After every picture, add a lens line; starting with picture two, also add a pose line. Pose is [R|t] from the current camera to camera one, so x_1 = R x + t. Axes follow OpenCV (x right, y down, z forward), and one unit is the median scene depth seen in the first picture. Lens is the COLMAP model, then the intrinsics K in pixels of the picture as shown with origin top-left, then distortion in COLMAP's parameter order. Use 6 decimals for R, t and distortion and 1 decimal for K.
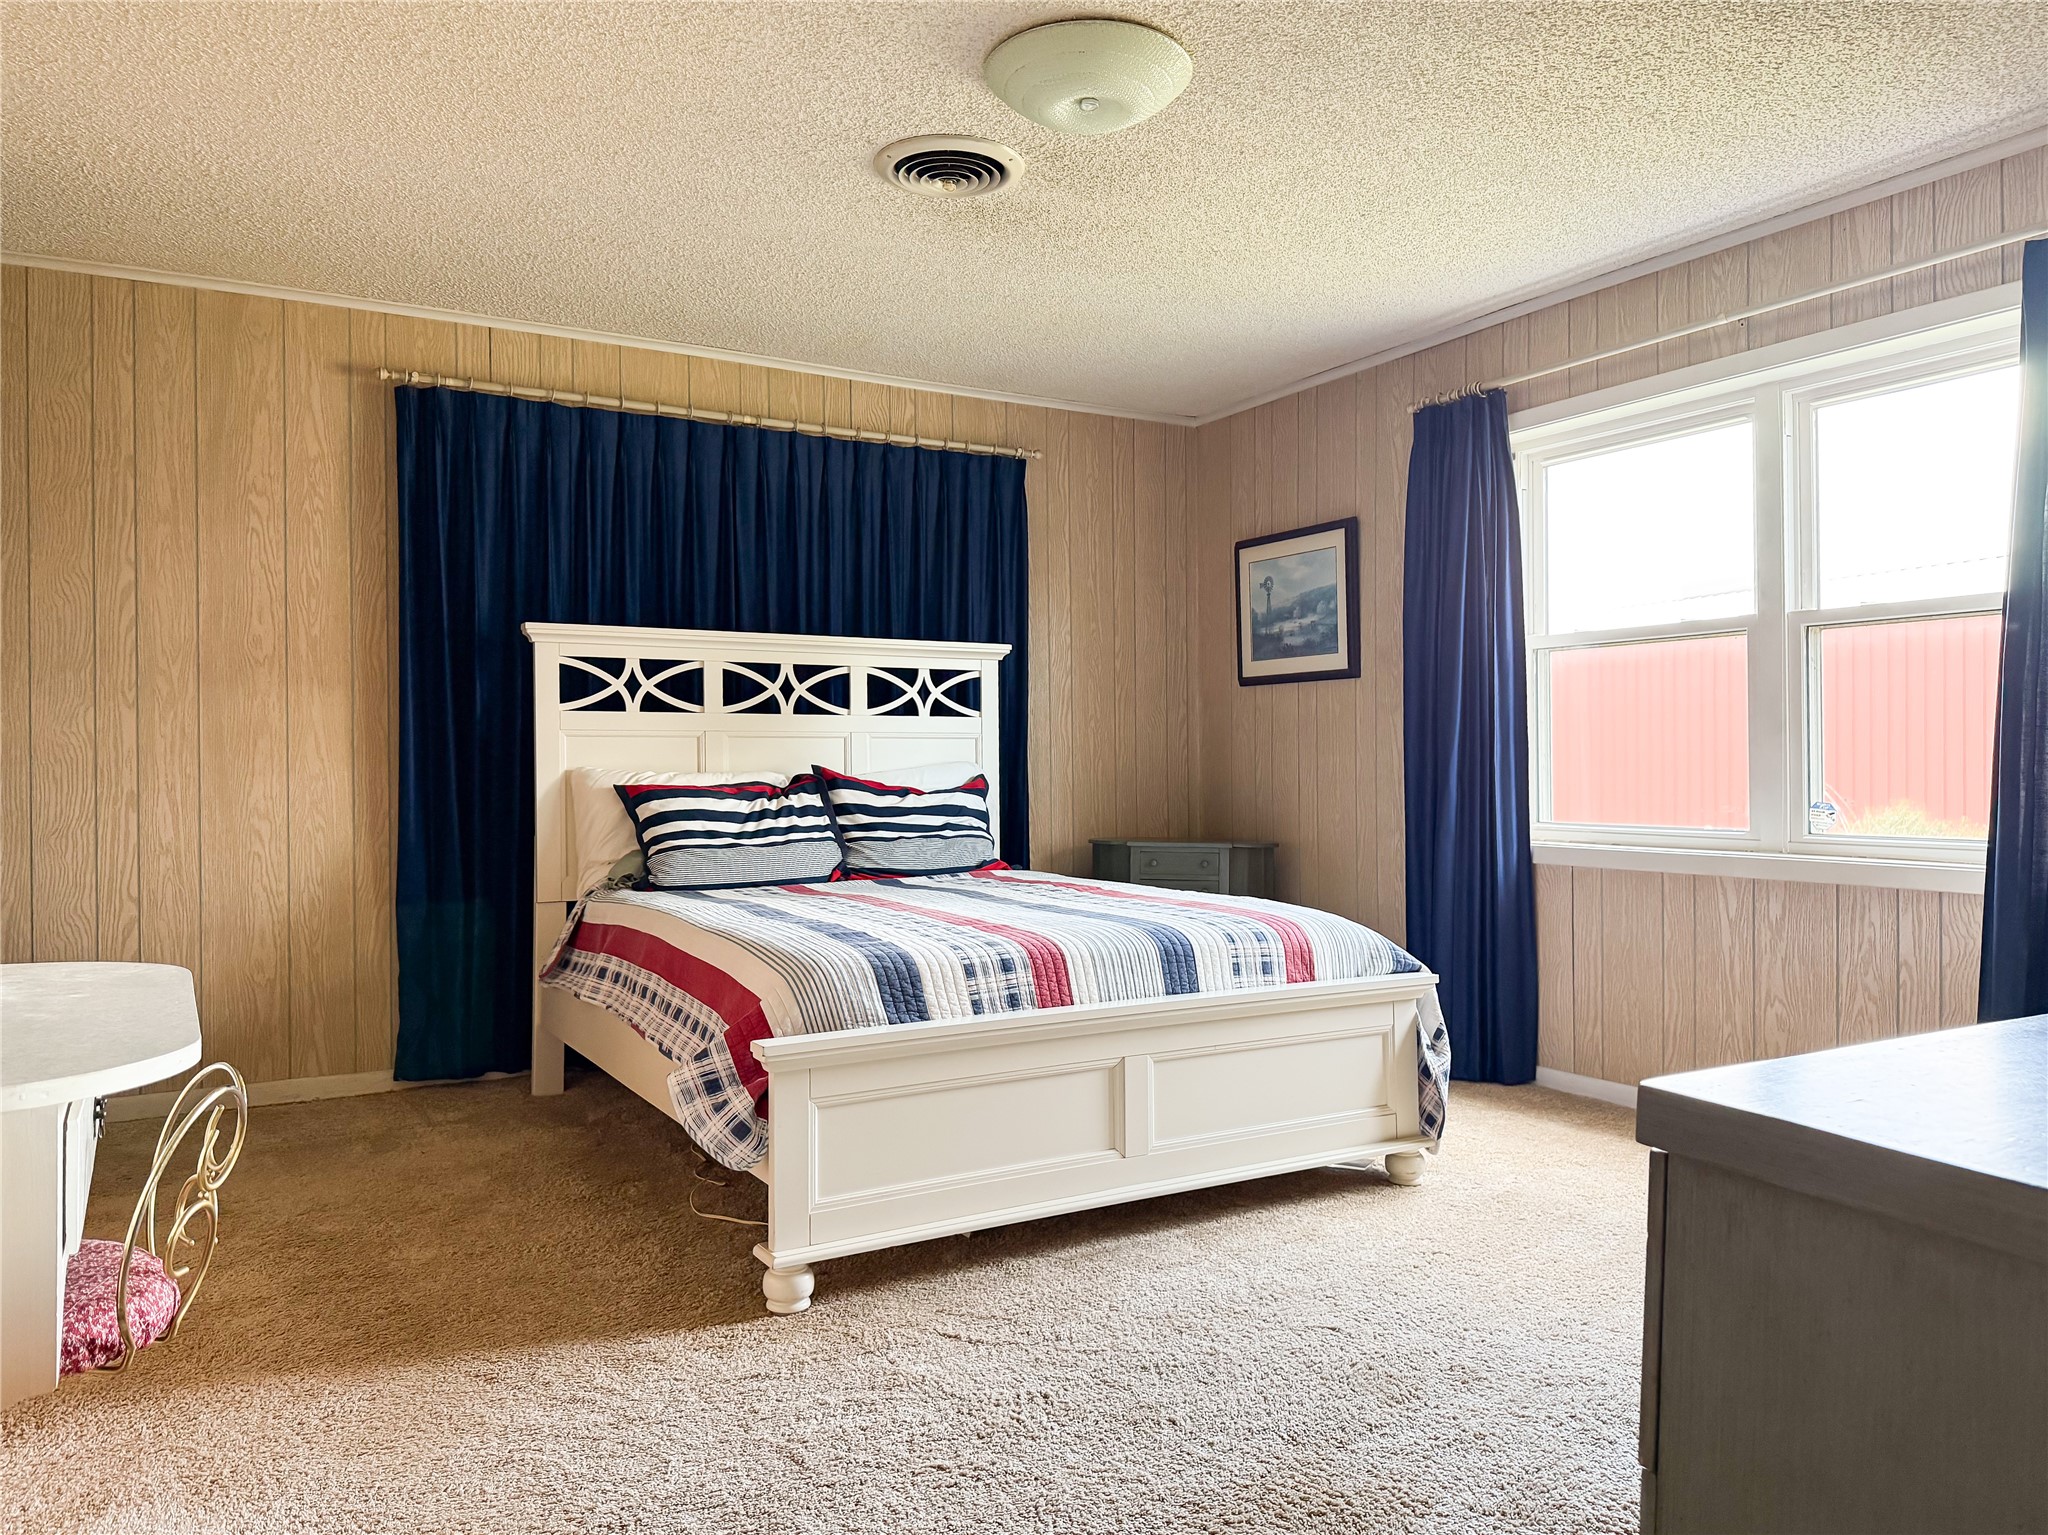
lens RADIAL K [[1468.1, 0, 1024.0], [0, 1468.1, 767.5], [0, 0, 1]] dist [0.108407, -0.156191]
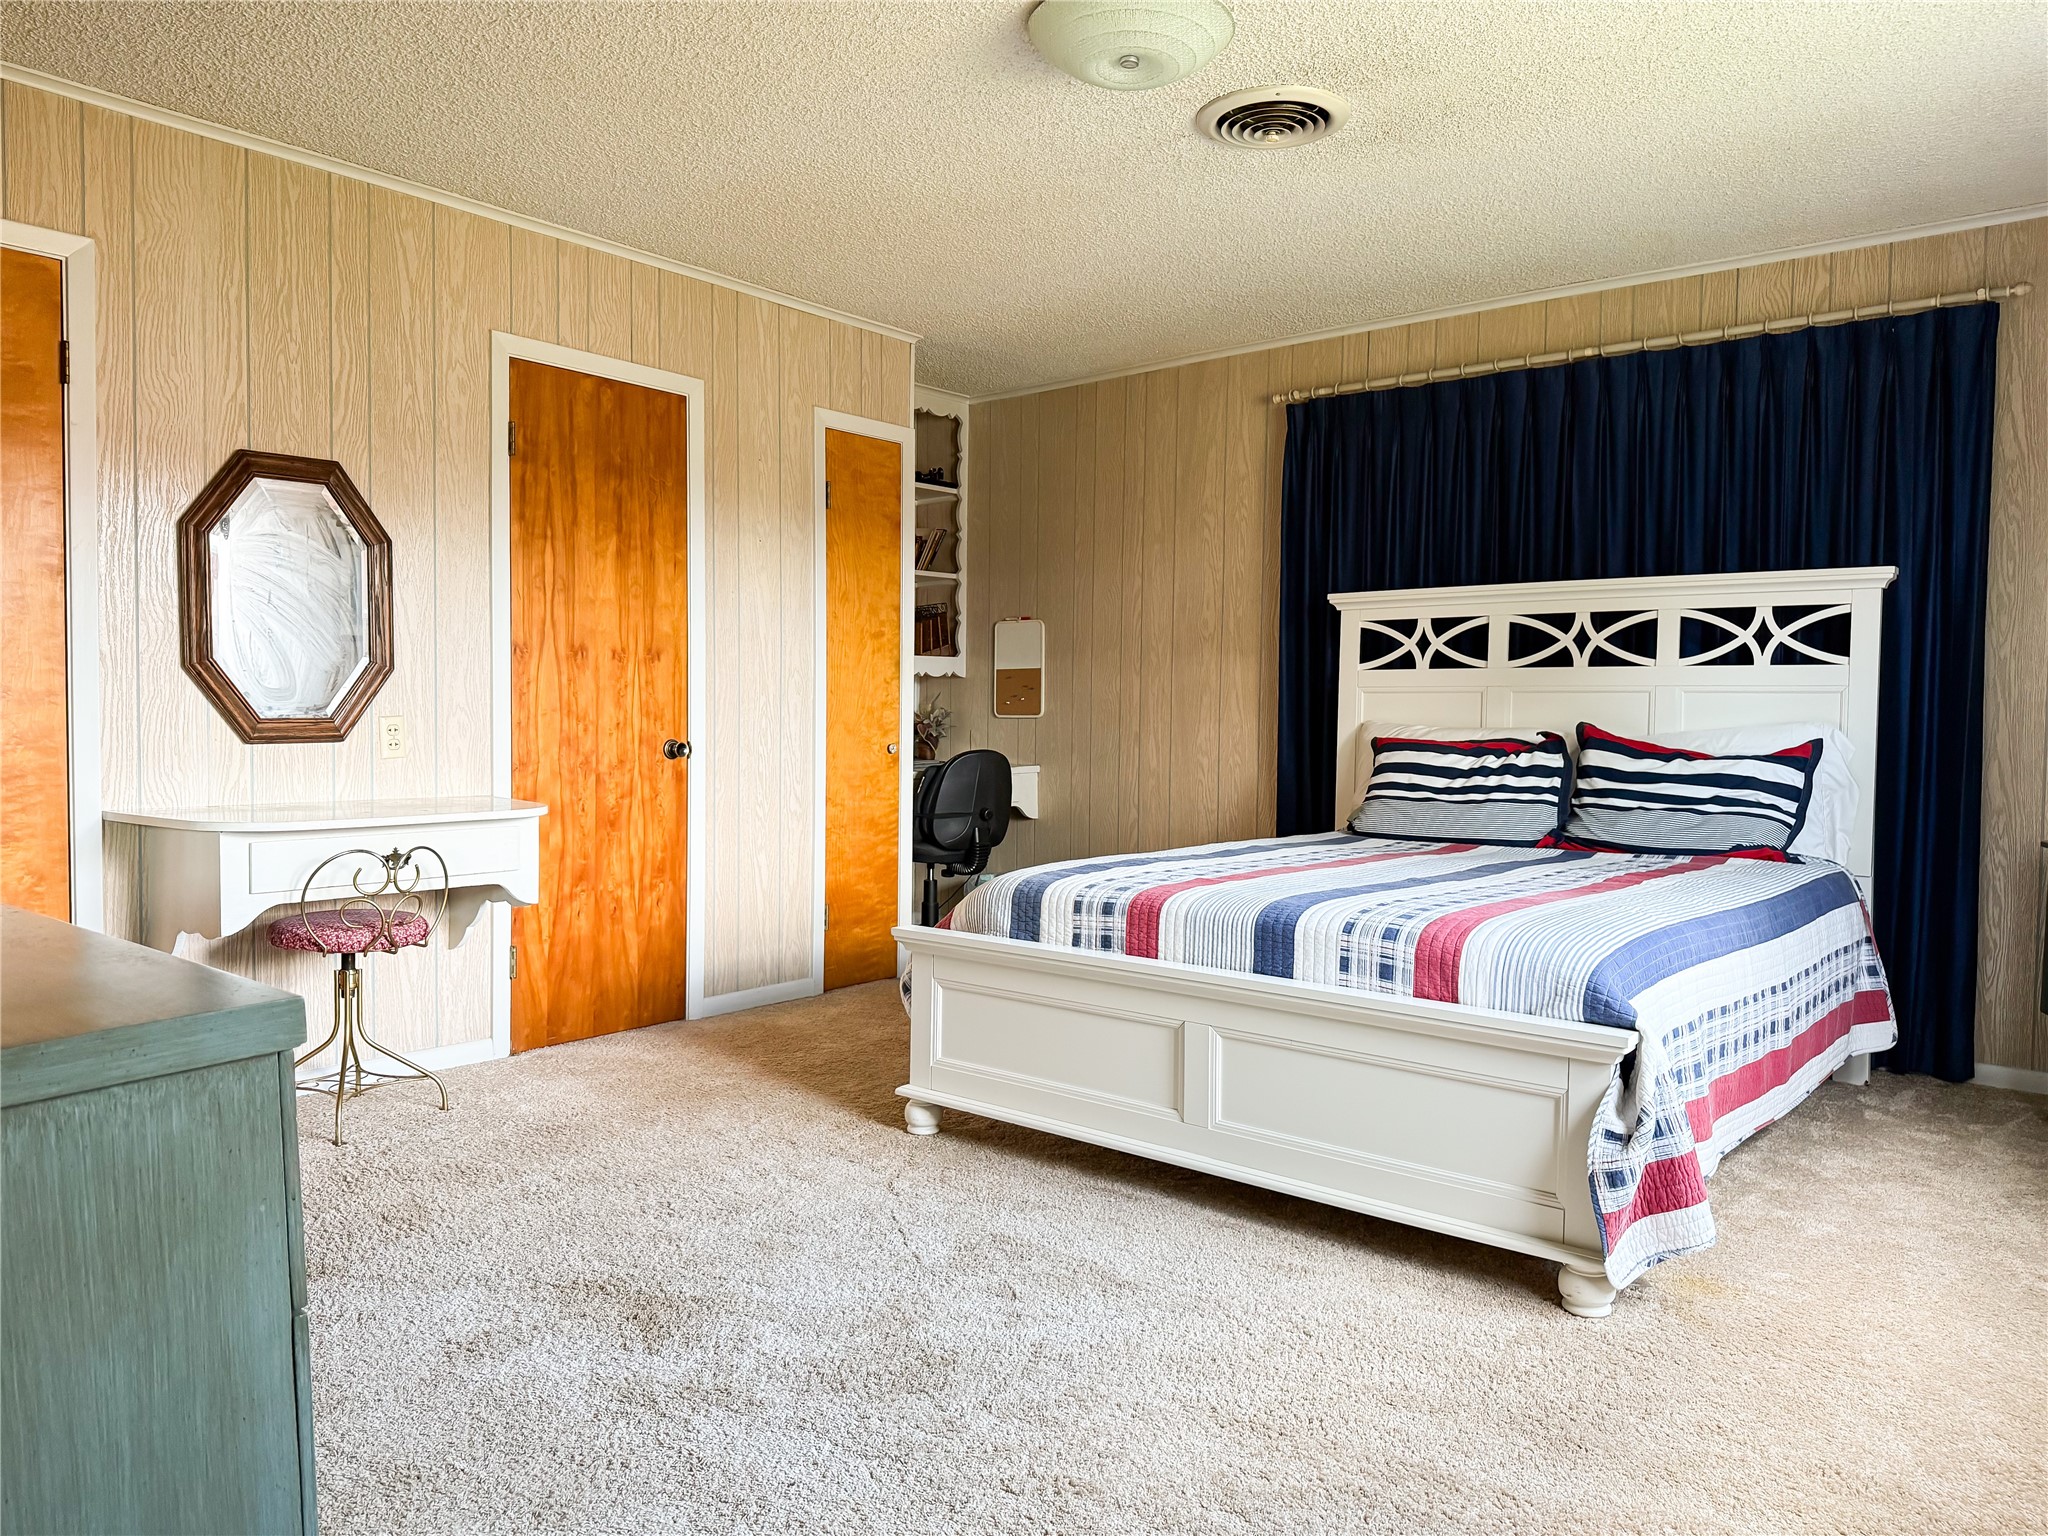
lens RADIAL K [[1412.5, 0, 1029.6], [0, 1412.5, 802.4], [0, 0, 1]] dist [0.025375, -0.052100]
pose [[0.342096, 0.068431, -0.937170, 0.611746], [-0.016246, 0.997626, 0.066916, -0.005828], [0.939525, -0.007666, 0.342396, 0.400390]]
